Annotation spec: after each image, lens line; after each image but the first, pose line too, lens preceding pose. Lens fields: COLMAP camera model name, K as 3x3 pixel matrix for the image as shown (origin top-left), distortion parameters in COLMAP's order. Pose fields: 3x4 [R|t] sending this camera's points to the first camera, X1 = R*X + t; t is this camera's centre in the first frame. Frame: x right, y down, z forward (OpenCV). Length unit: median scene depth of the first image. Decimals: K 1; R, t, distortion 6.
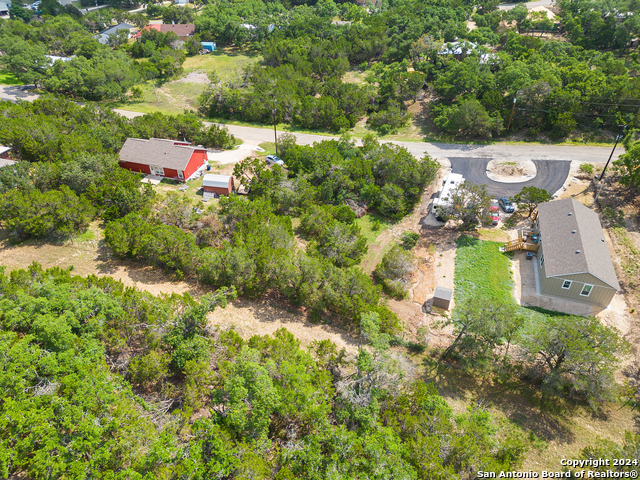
lens RADIAL K [[447.8, 0, 320.0], [0, 447.8, 240.0], [0, 0, 1]] dist [0.060012, -0.057301]
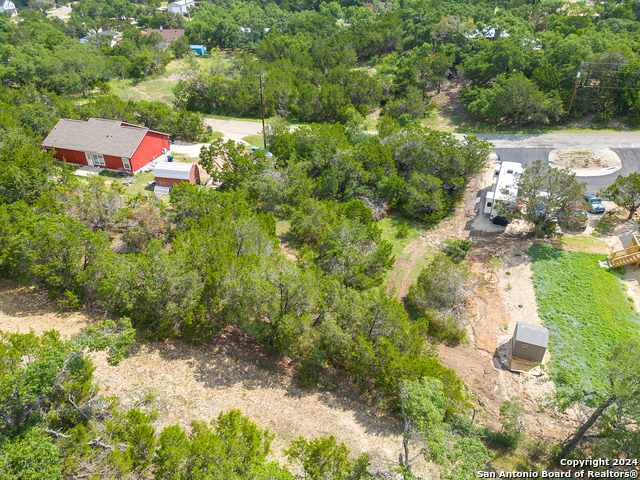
lens RADIAL K [[447.8, 0, 320.0], [0, 447.8, 240.0], [0, 0, 1]] dist [0.060012, -0.057301]
pose [[0.999953, 0.001712, -0.009553, 0.006809], [-0.002461, 0.996872, -0.078993, 0.033037], [0.009388, 0.079013, 0.996829, 0.305153]]
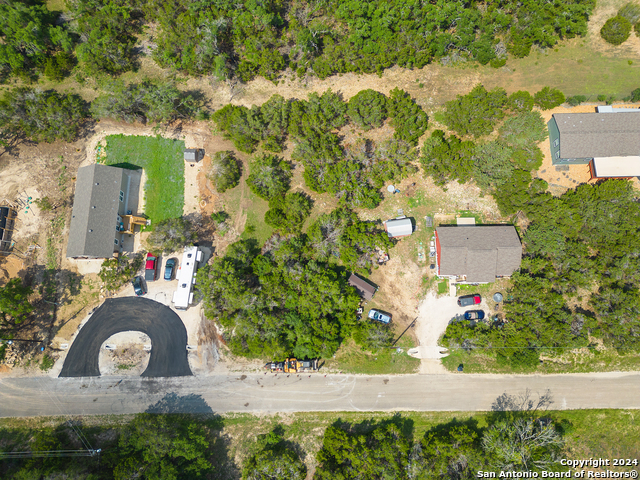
lens RADIAL K [[447.8, 0, 320.0], [0, 447.8, 240.0], [0, 0, 1]] dist [0.060012, -0.057301]
pose [[-0.952149, 0.295585, -0.077726, 0.042495], [-0.185792, -0.357845, 0.915111, -1.103710], [0.242679, 0.885763, 0.395640, 0.562302]]
